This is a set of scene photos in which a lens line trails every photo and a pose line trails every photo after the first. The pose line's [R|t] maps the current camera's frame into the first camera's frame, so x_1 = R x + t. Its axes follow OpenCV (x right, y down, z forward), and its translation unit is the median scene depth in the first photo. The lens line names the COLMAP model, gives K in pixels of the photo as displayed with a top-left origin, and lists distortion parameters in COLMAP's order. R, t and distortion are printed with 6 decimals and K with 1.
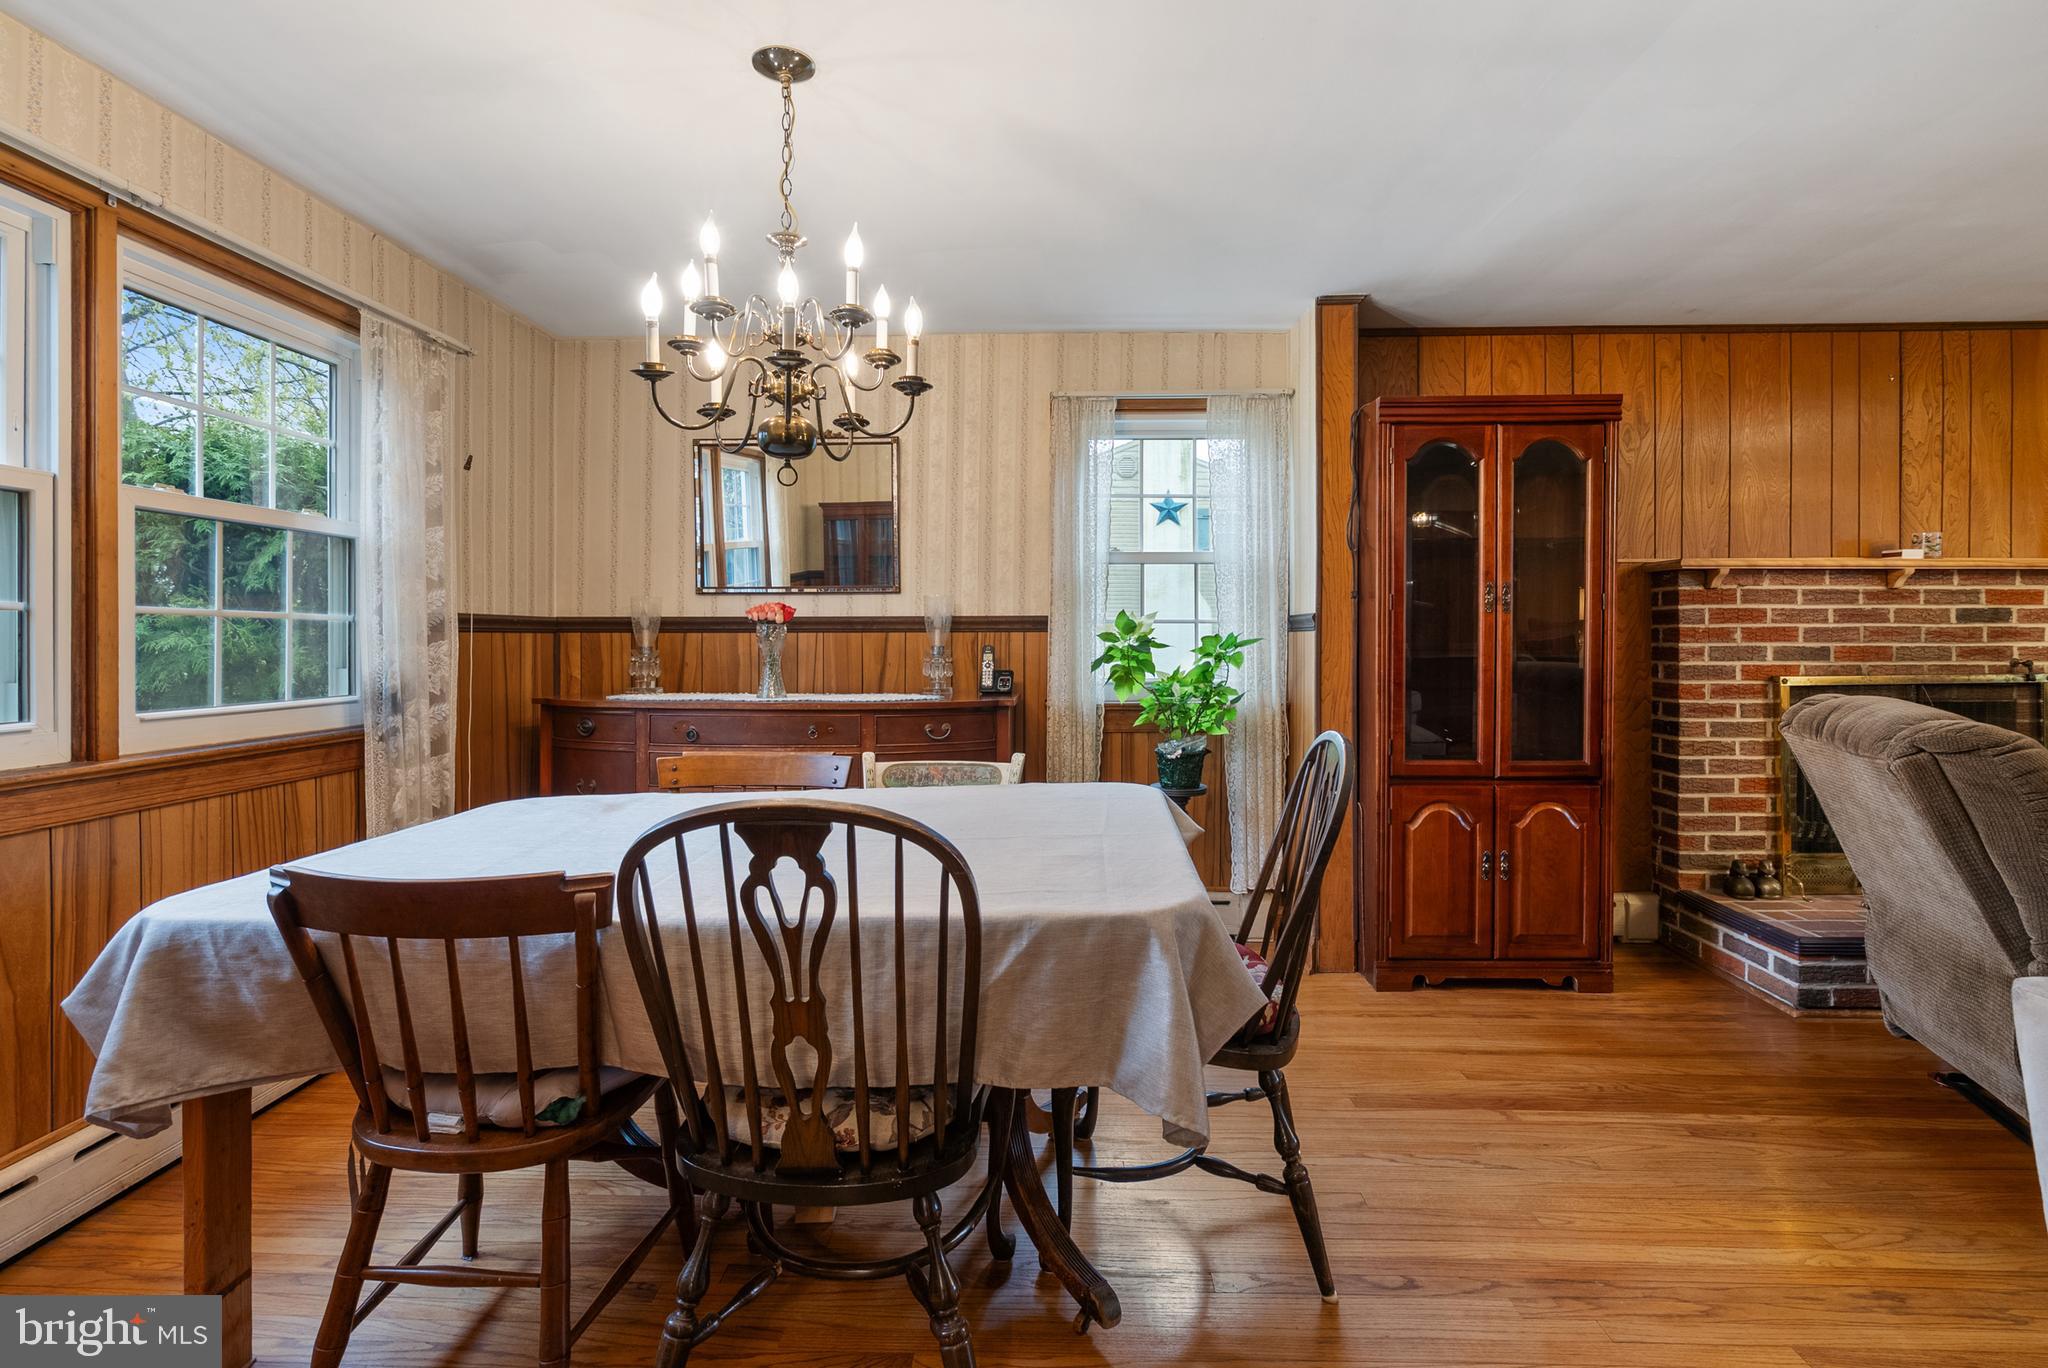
lens RADIAL K [[937.5, 0, 1024.3], [0, 937.5, 635.7], [0, 0, 1]] dist [-0.002005, -0.000214]
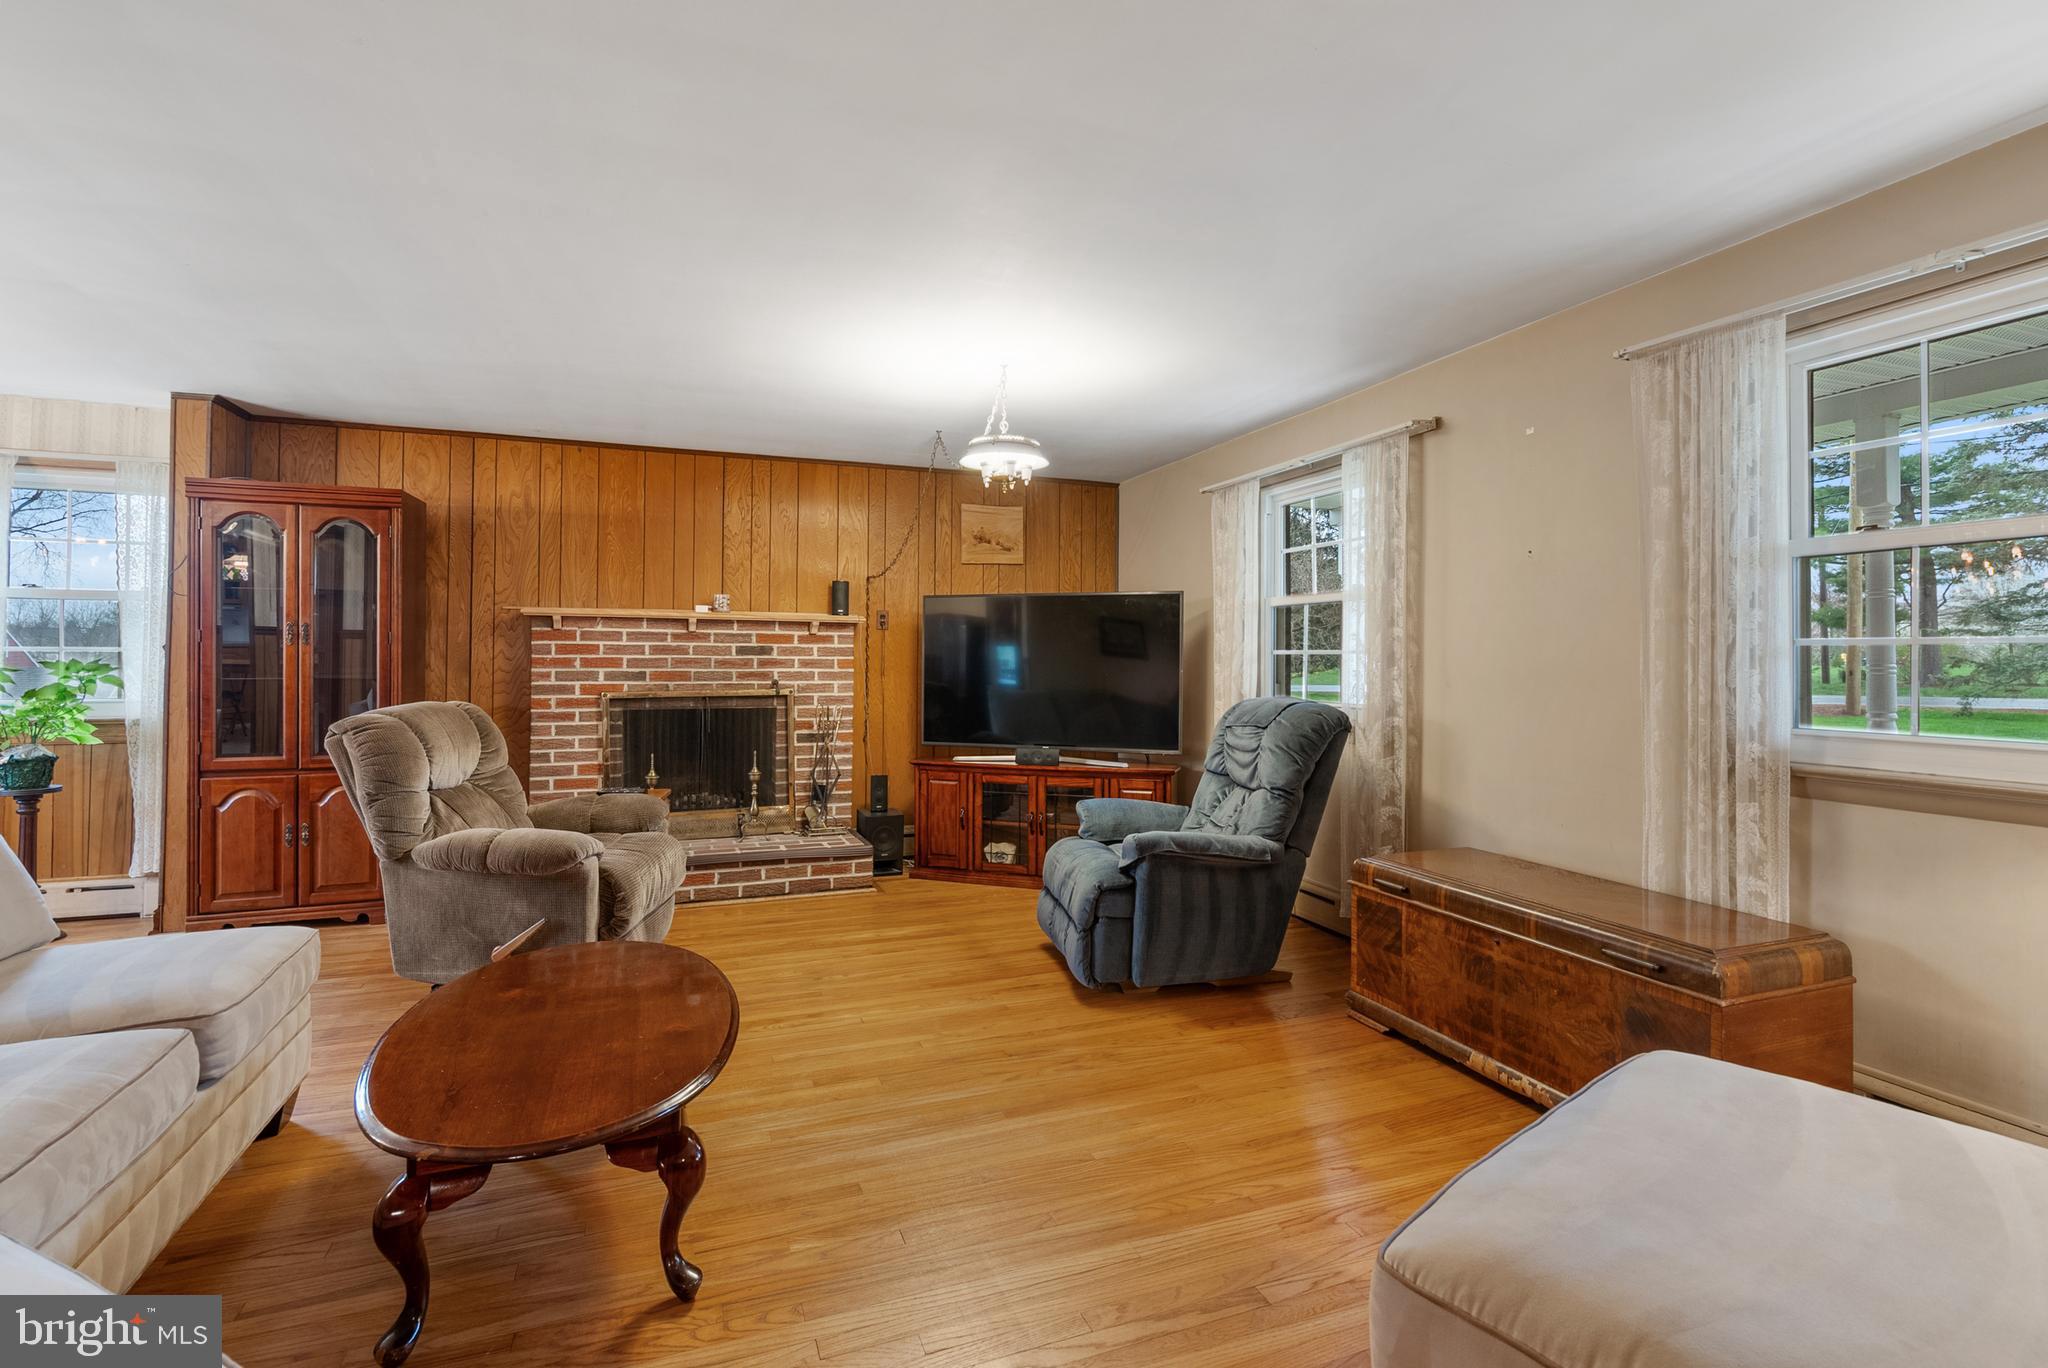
lens RADIAL K [[940.3, 0, 1022.2], [0, 940.3, 651.1], [0, 0, 1]] dist [-0.000718, 0.000395]
pose [[0.922432, 0.009033, 0.386054, 0.834776], [-0.003707, 0.999887, -0.014538, -0.000459], [-0.386142, 0.011980, 0.922362, -0.564403]]
